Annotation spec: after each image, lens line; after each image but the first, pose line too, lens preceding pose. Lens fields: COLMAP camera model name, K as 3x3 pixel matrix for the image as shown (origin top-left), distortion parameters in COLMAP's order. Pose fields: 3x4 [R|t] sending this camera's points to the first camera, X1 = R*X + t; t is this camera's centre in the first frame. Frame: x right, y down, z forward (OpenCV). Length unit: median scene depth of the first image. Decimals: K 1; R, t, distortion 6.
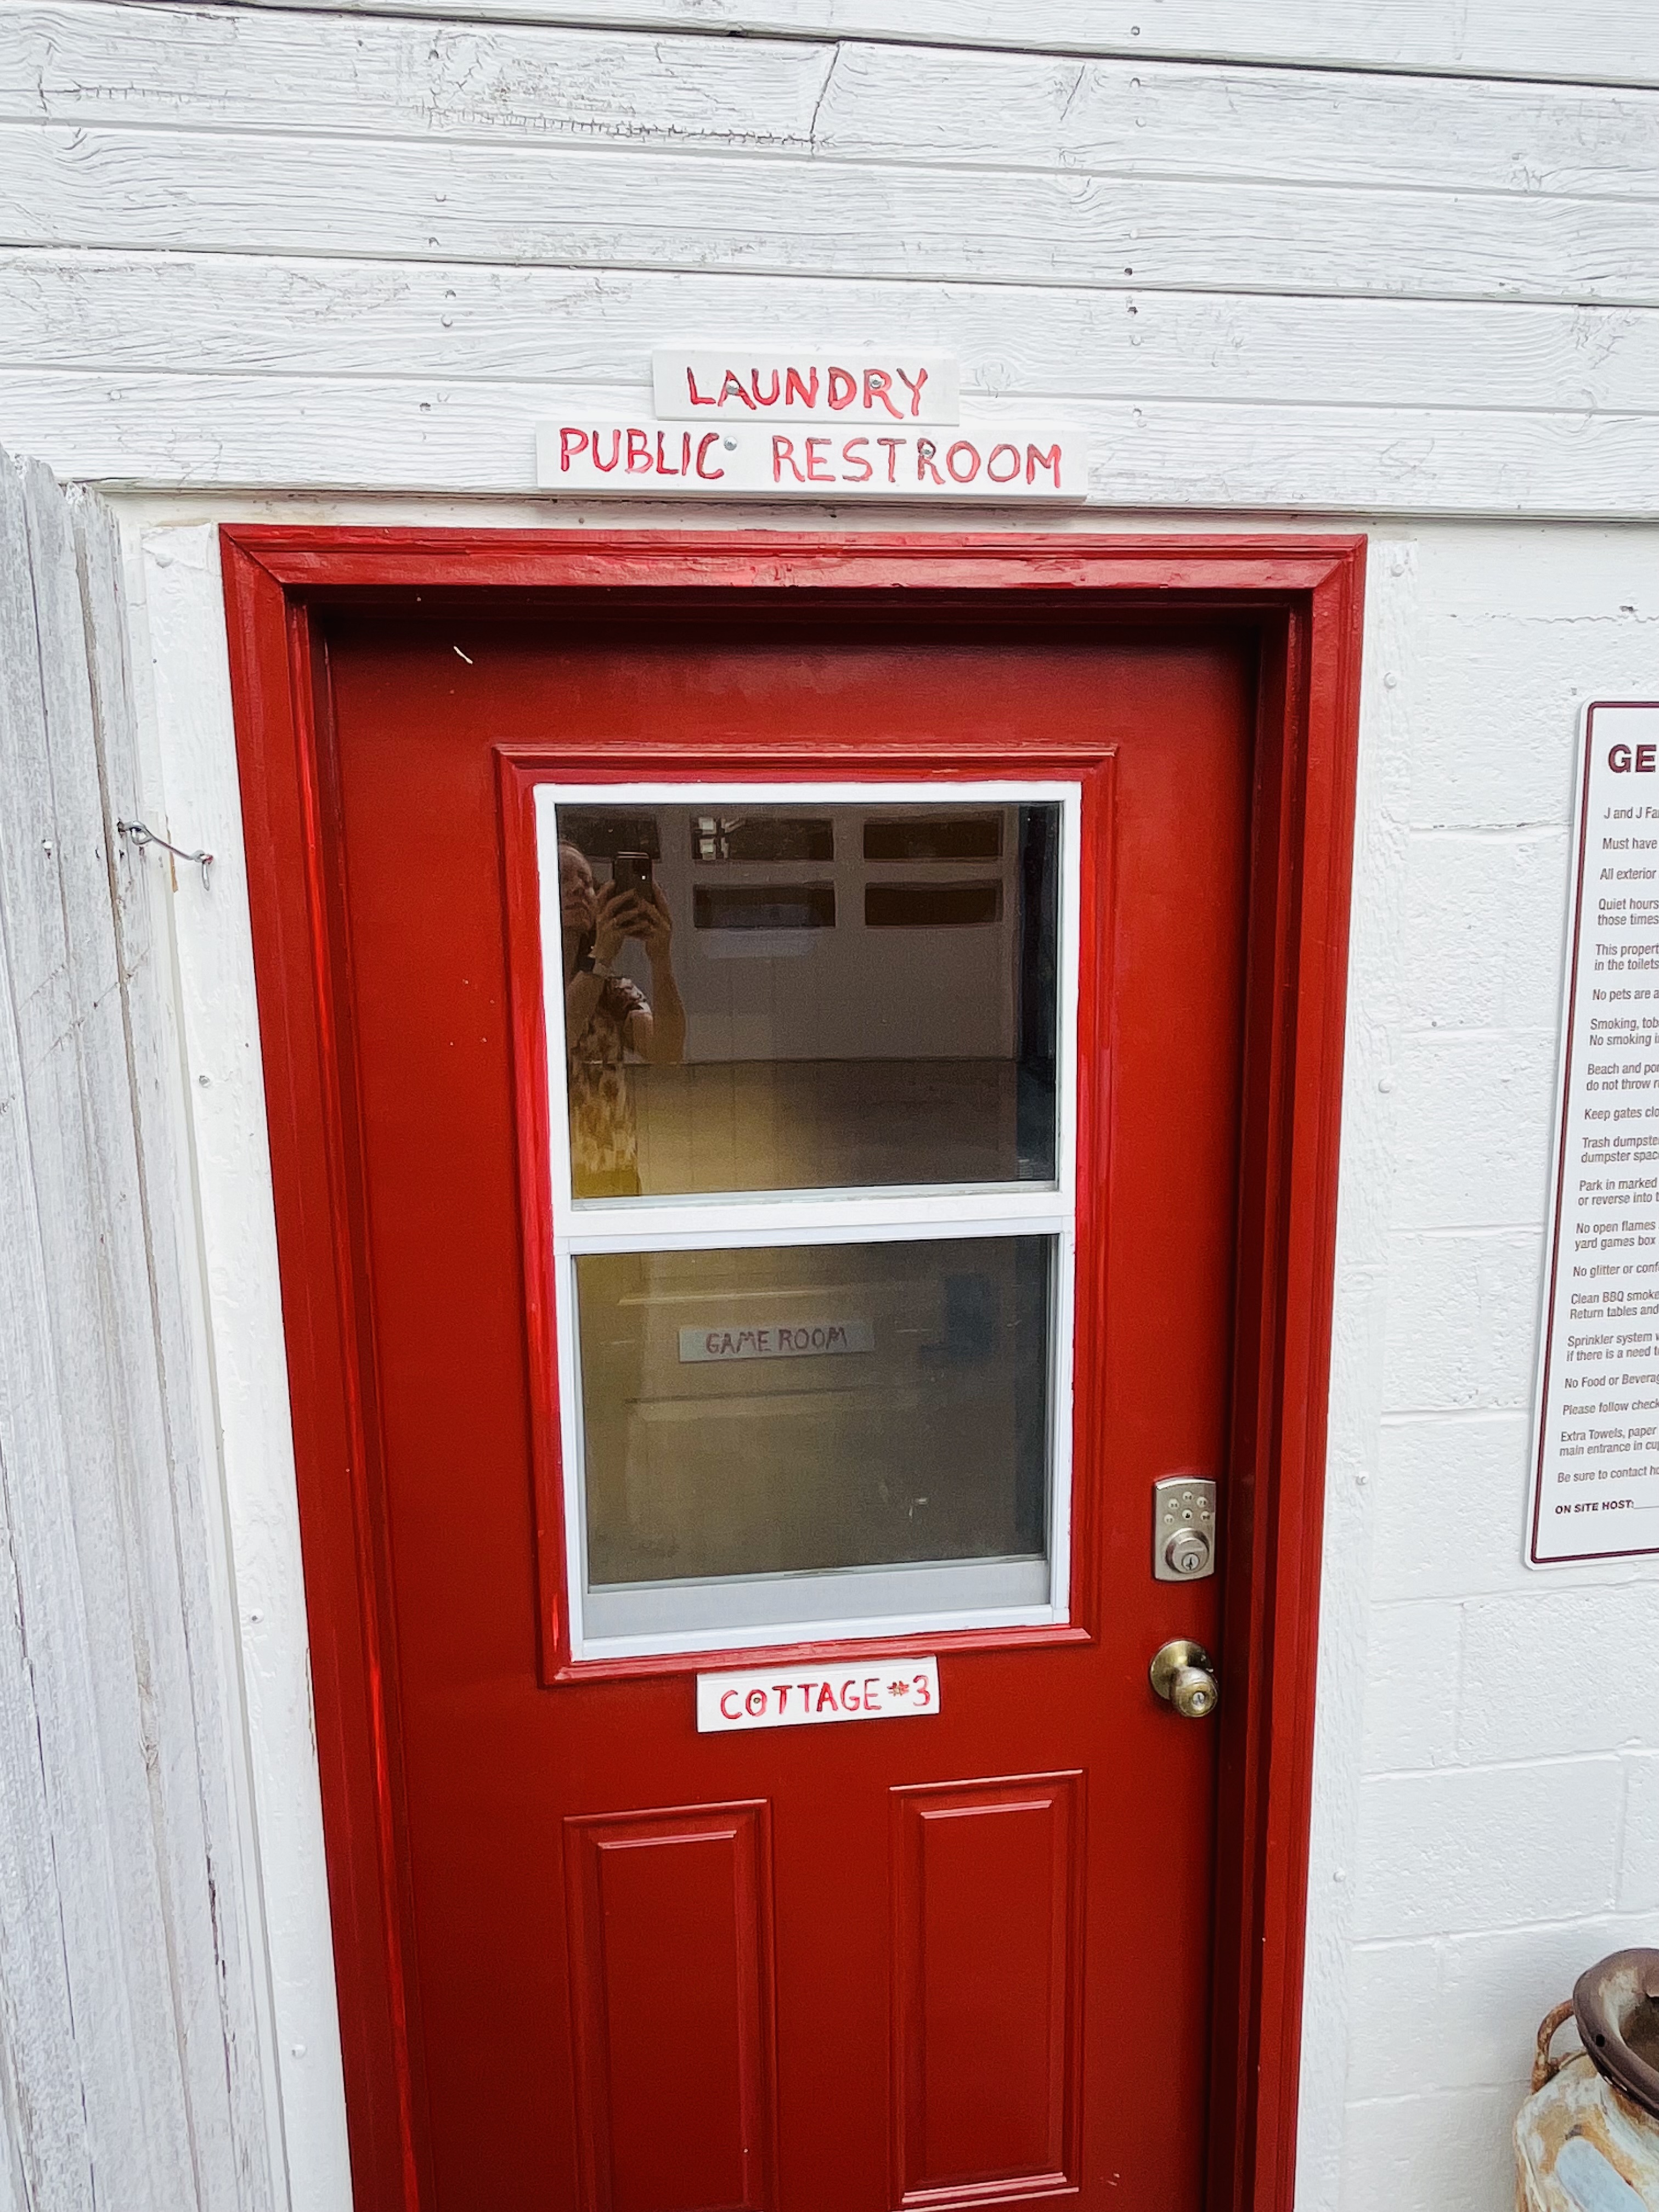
lens RADIAL K [[1481.0, 0, 831.2], [0, 1481.0, 1116.2], [0, 0, 1]] dist [-0.001849, -0.000939]
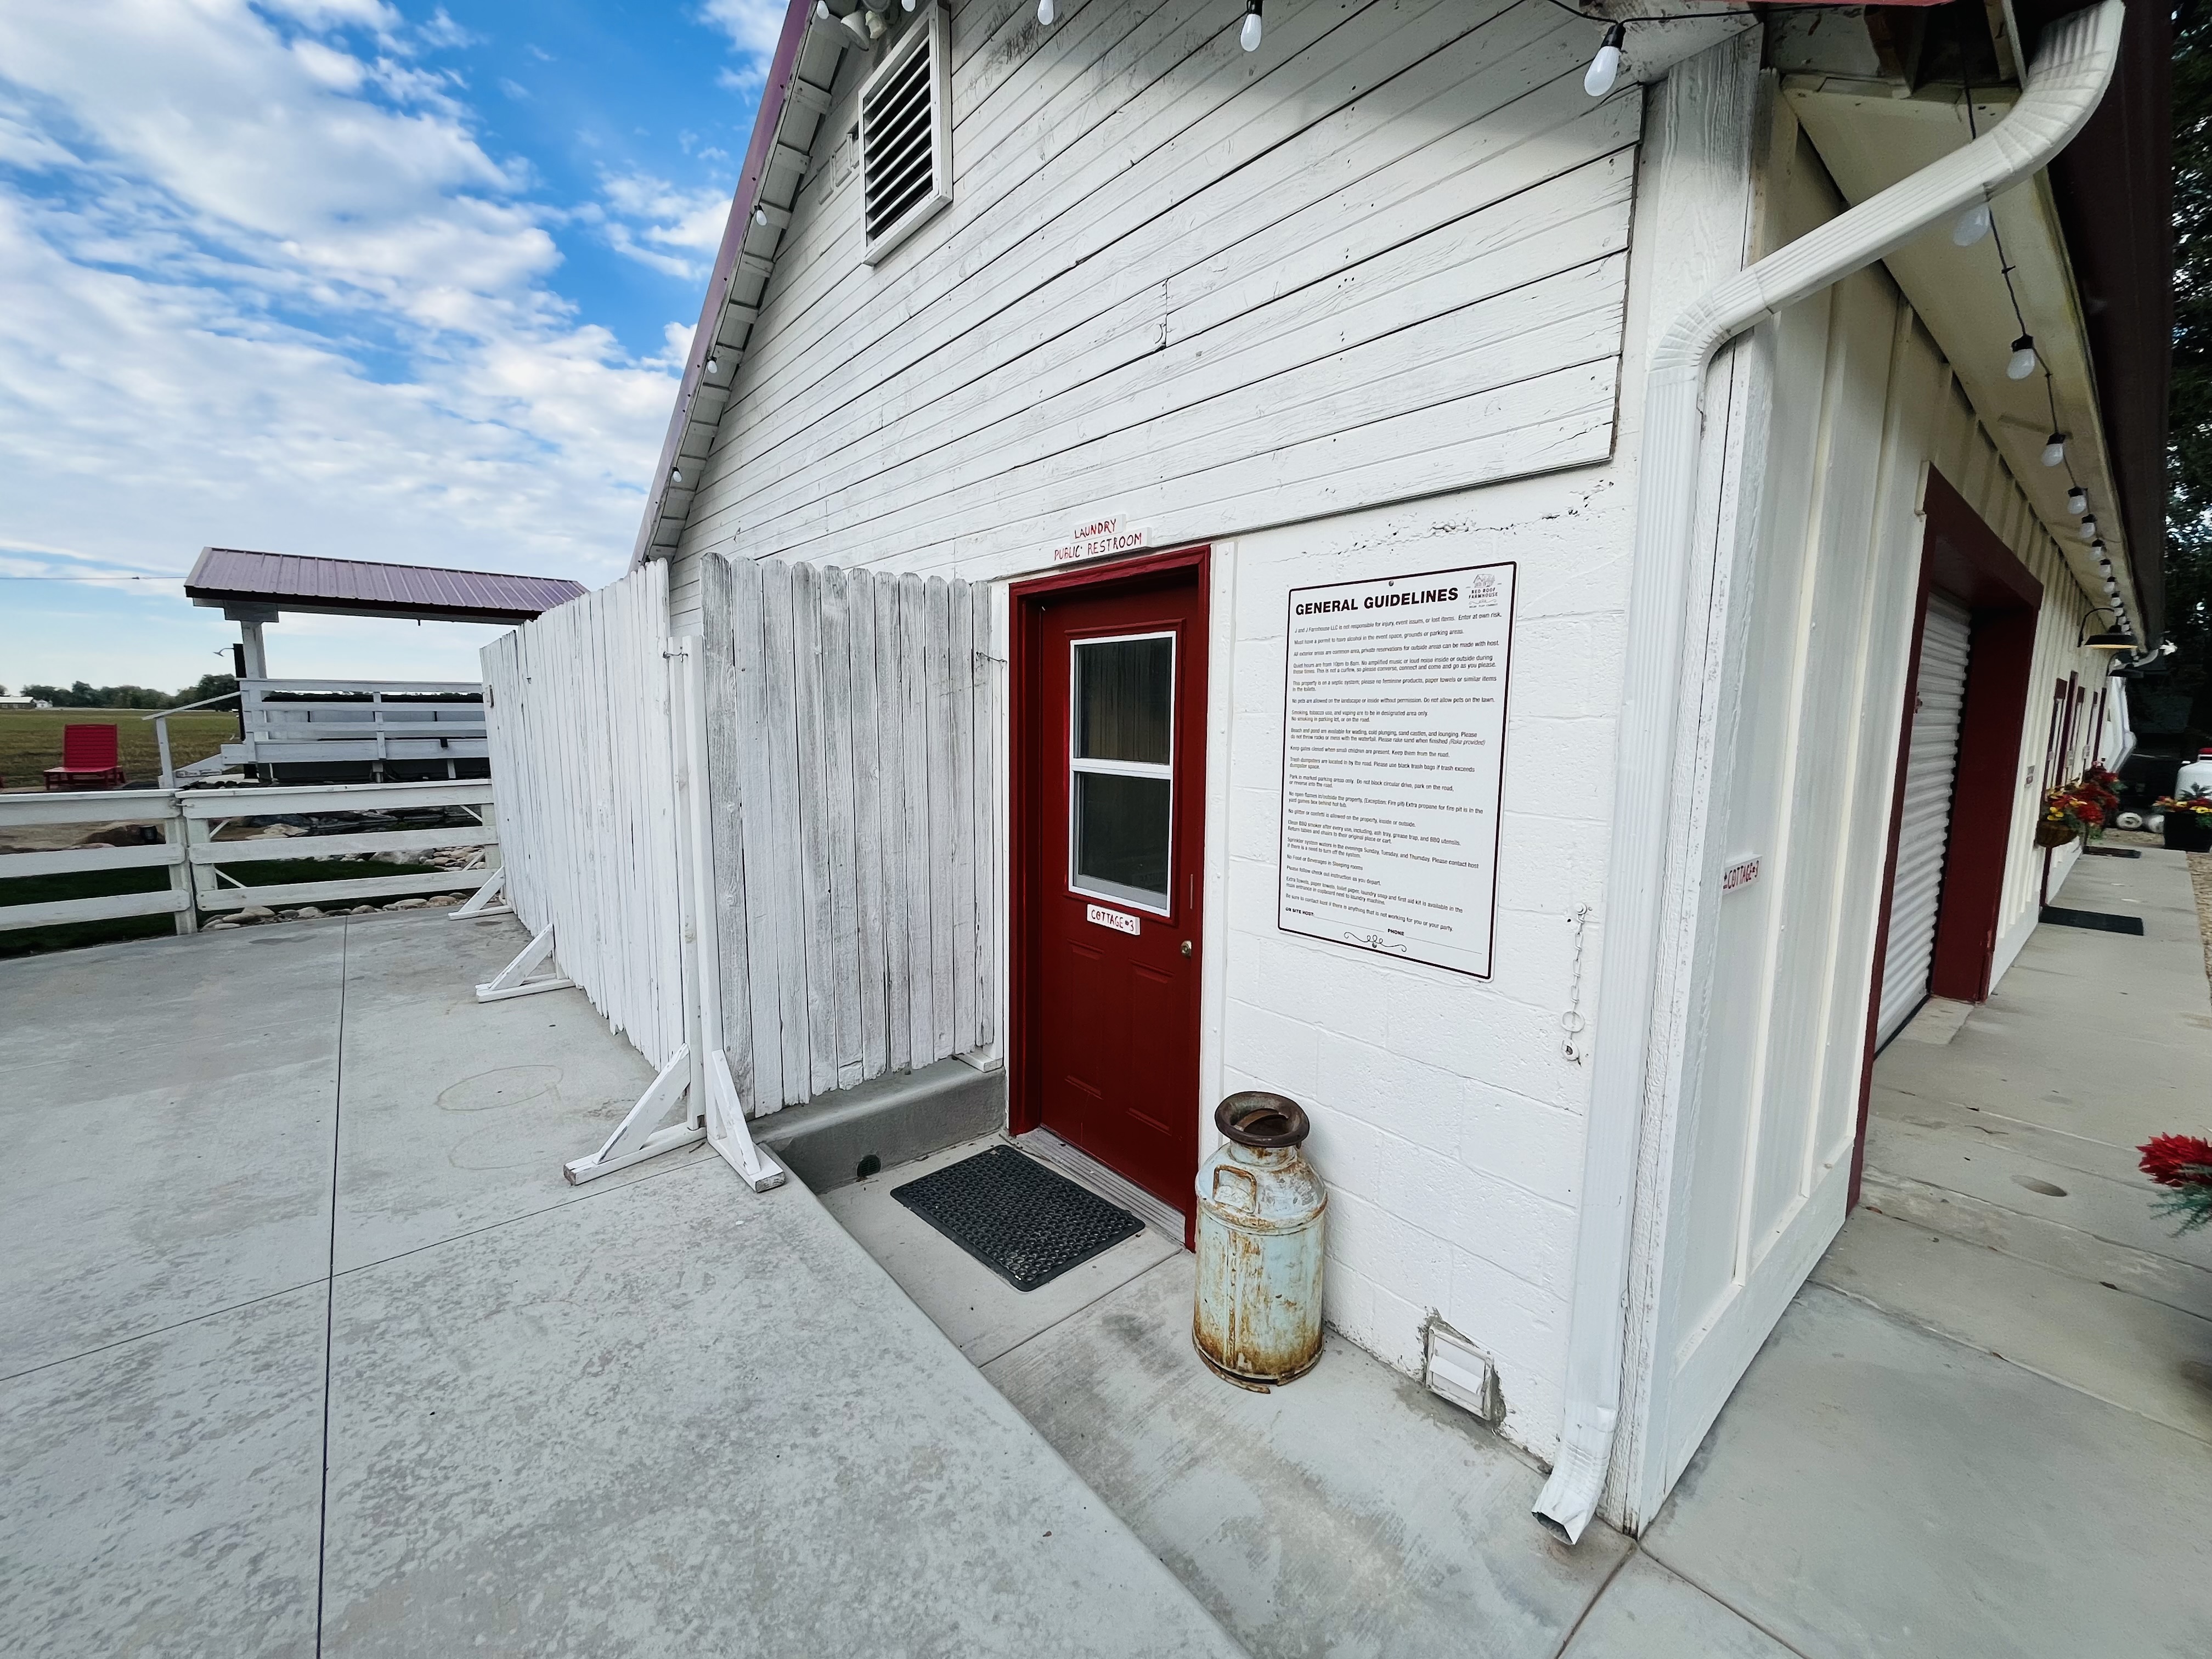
lens RADIAL K [[893.7, 0, 1107.0], [0, 893.7, 822.0], [0, 0, 1]] dist [-0.000545, -0.000031]
pose [[0.540522, 0.118302, -0.832971, 1.643296], [-0.159931, 0.986460, 0.036320, 0.120298], [0.825989, 0.113586, 0.552123, -0.103402]]
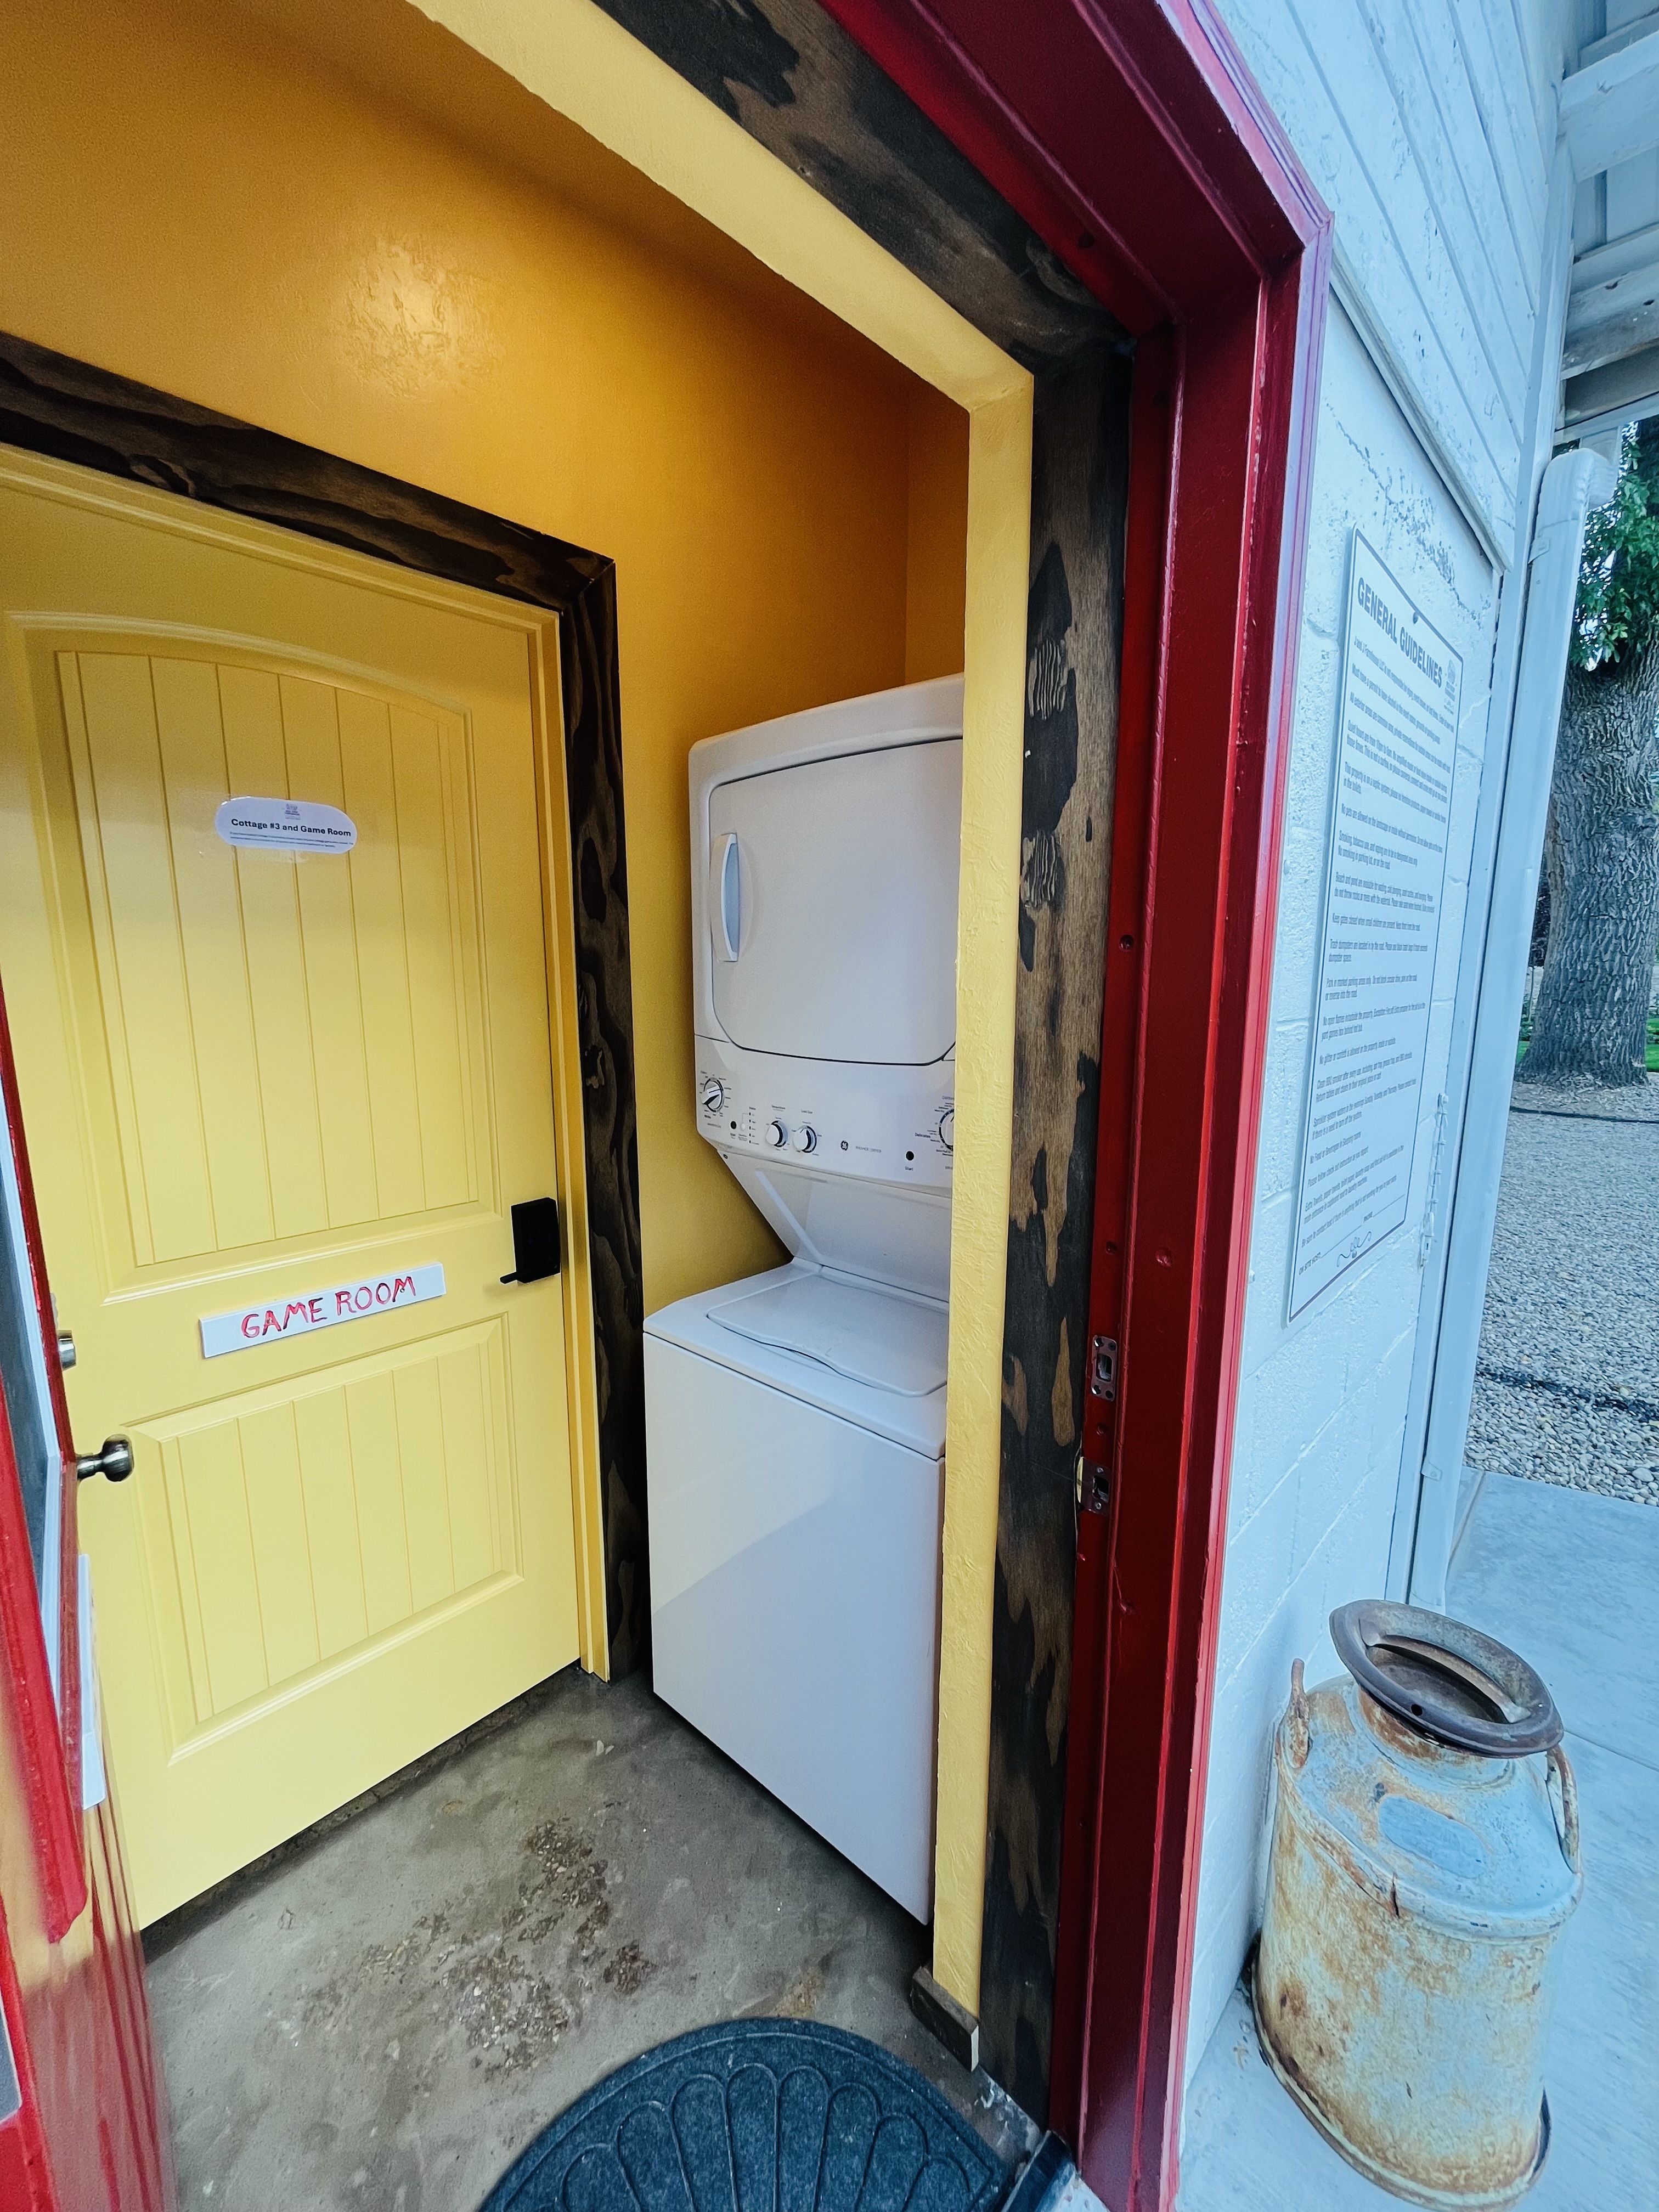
lens RADIAL K [[893.7, 0, 829.5], [0, 893.7, 1109.2], [0, 0, 1]] dist [-0.000545, -0.000031]
pose [[0.780485, -0.091354, 0.618464, -0.231326], [0.097497, 0.994948, 0.023926, 0.090924], [-0.617526, 0.041625, 0.785448, 0.706543]]
